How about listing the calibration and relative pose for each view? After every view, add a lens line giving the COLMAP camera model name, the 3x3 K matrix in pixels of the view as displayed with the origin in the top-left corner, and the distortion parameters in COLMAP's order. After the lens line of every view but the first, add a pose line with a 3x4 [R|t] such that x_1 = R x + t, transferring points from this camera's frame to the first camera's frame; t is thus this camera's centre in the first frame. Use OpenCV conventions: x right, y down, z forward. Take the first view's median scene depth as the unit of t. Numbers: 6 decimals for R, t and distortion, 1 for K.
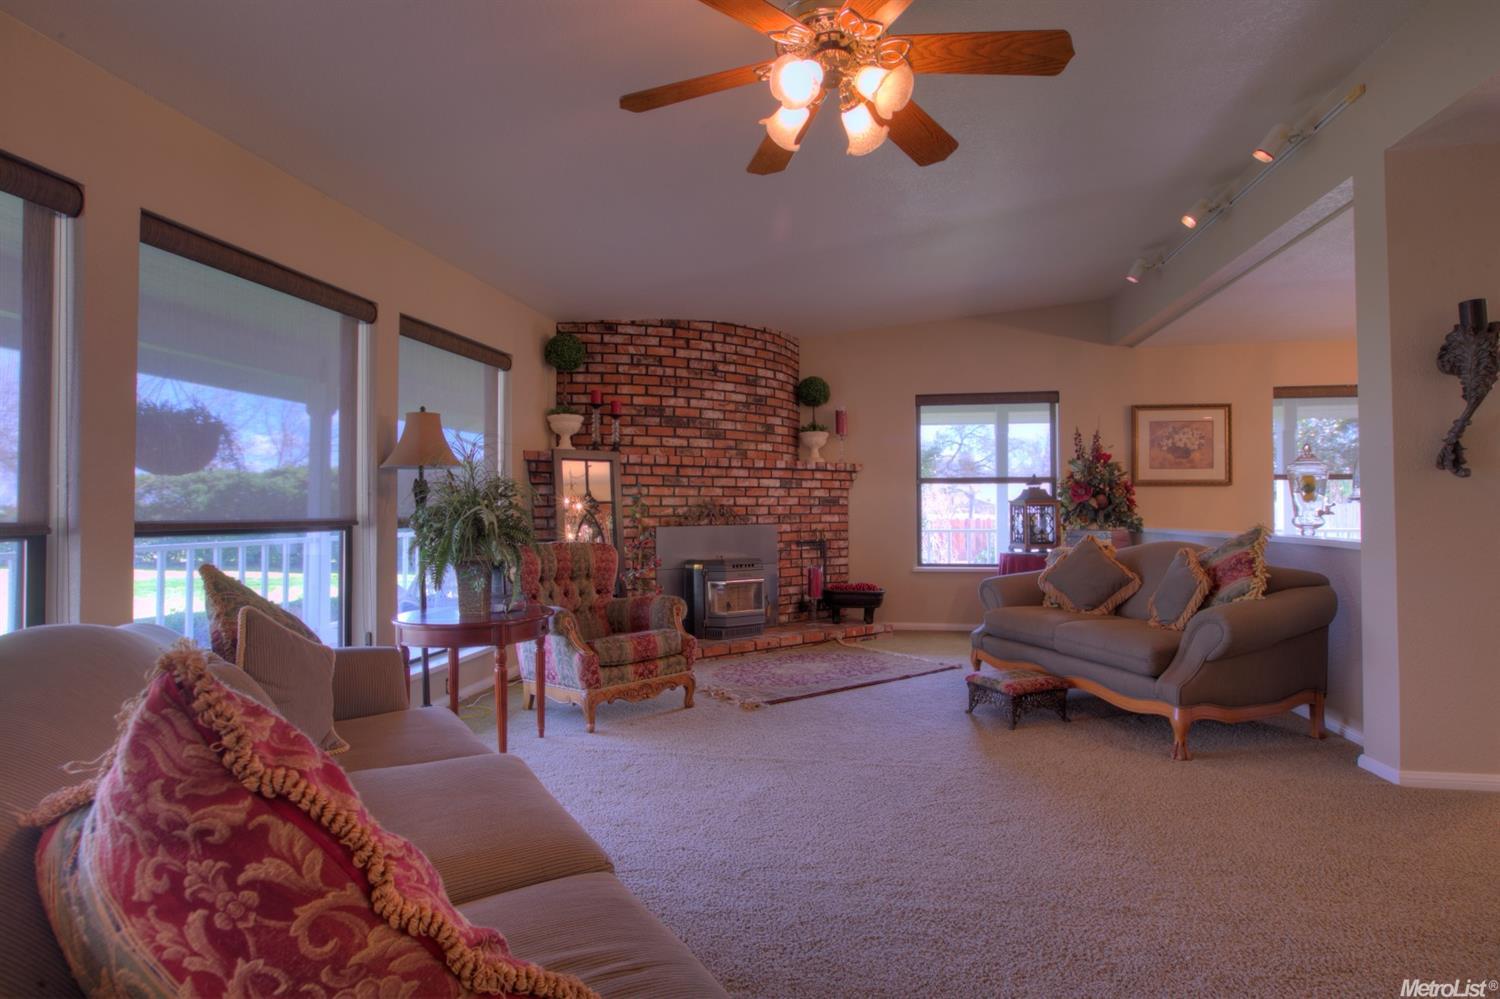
lens RADIAL K [[799.2, 0, 750.0], [0, 799.2, 499.5], [0, 0, 1]] dist [-0.003623, 0.000470]
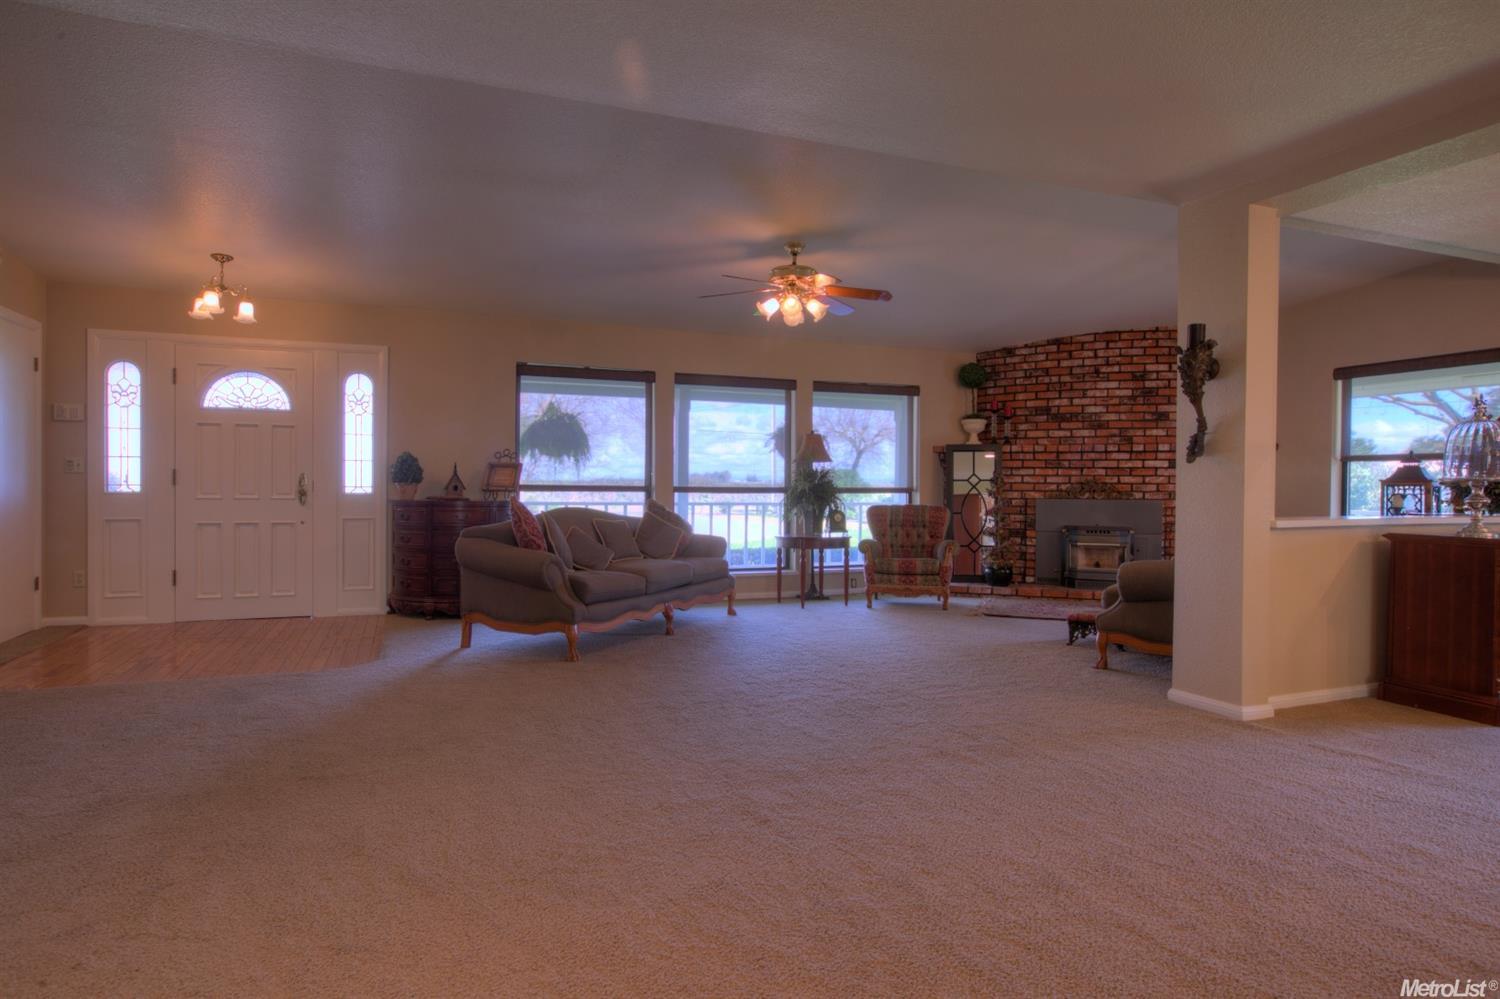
lens RADIAL K [[903.6, 0, 750.0], [0, 903.6, 499.5], [0, 0, 1]] dist [0.003731, 0.000649]
pose [[0.544450, 0.020666, -0.838539, 0.853477], [-0.000747, 0.999708, 0.024154, -0.000674], [0.838793, -0.012525, 0.544307, -0.207410]]
